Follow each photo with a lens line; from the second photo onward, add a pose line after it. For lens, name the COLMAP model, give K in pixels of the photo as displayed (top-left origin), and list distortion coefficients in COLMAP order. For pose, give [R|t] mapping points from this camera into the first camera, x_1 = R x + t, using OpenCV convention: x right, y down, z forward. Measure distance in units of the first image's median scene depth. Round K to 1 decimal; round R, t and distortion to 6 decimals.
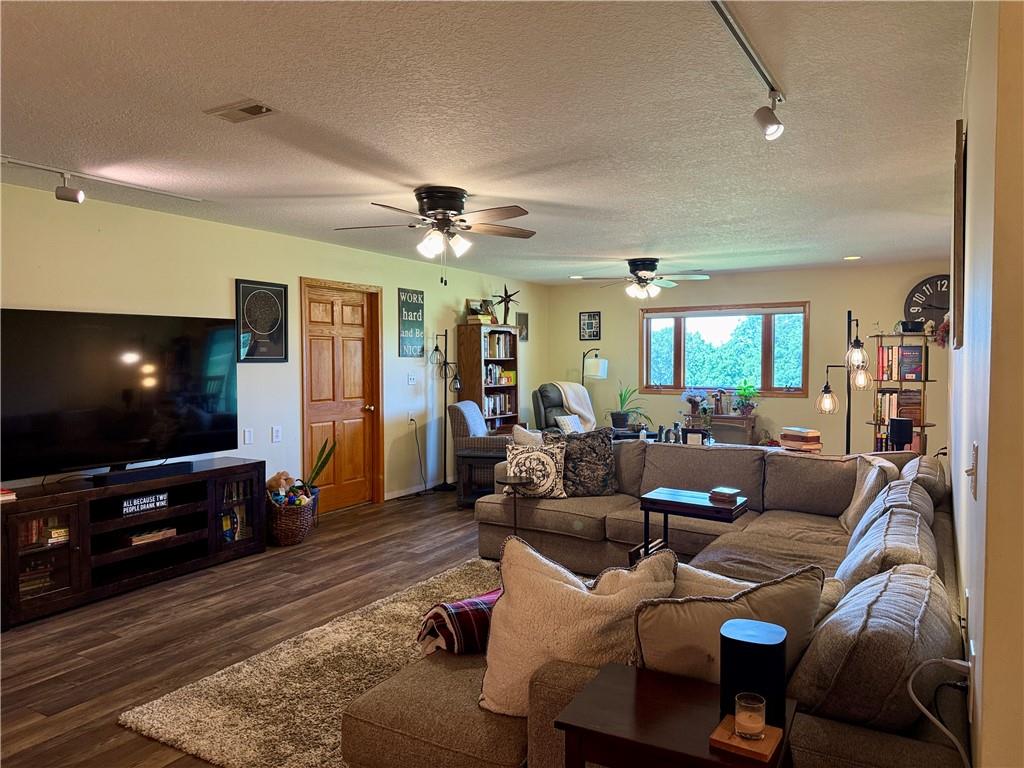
lens RADIAL K [[721.7, 0, 493.0], [0, 721.7, 356.7], [0, 0, 1]] dist [0.073120, -0.093407]
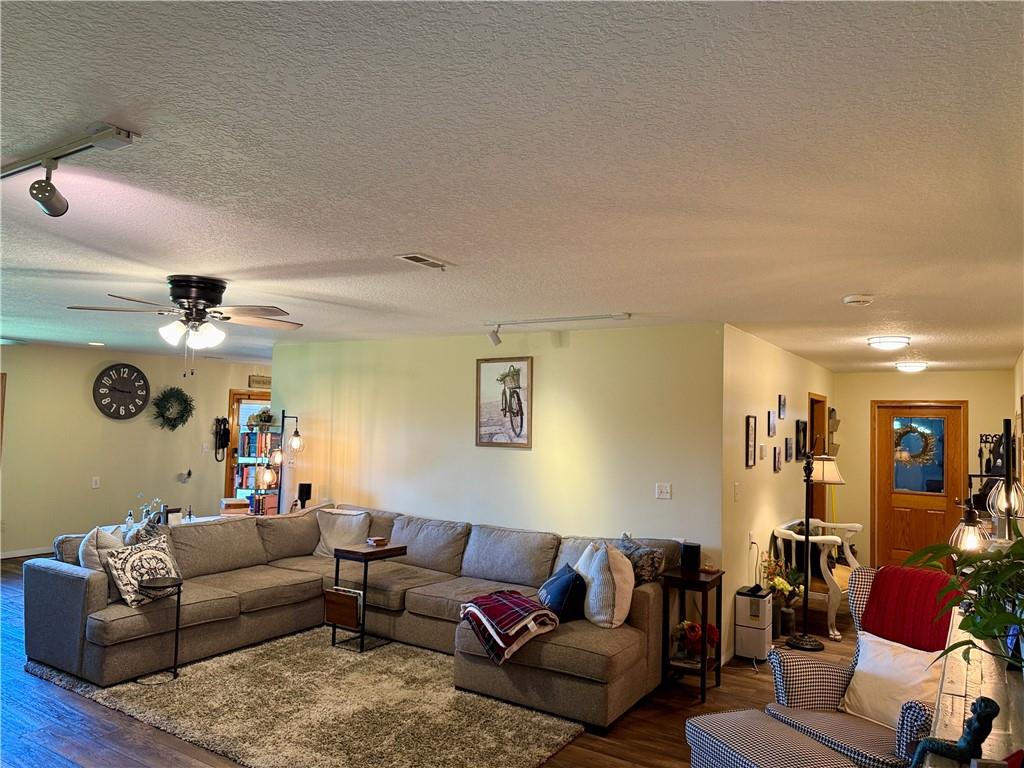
lens RADIAL K [[721.7, 0, 512.5], [0, 721.7, 379.8], [0, 0, 1]] dist [0.073120, -0.093407]
pose [[0.029814, 0.065318, 0.997419, -0.558471], [-0.030529, 0.997457, -0.064408, -0.026764], [-0.999089, -0.028530, 0.031732, 0.317036]]
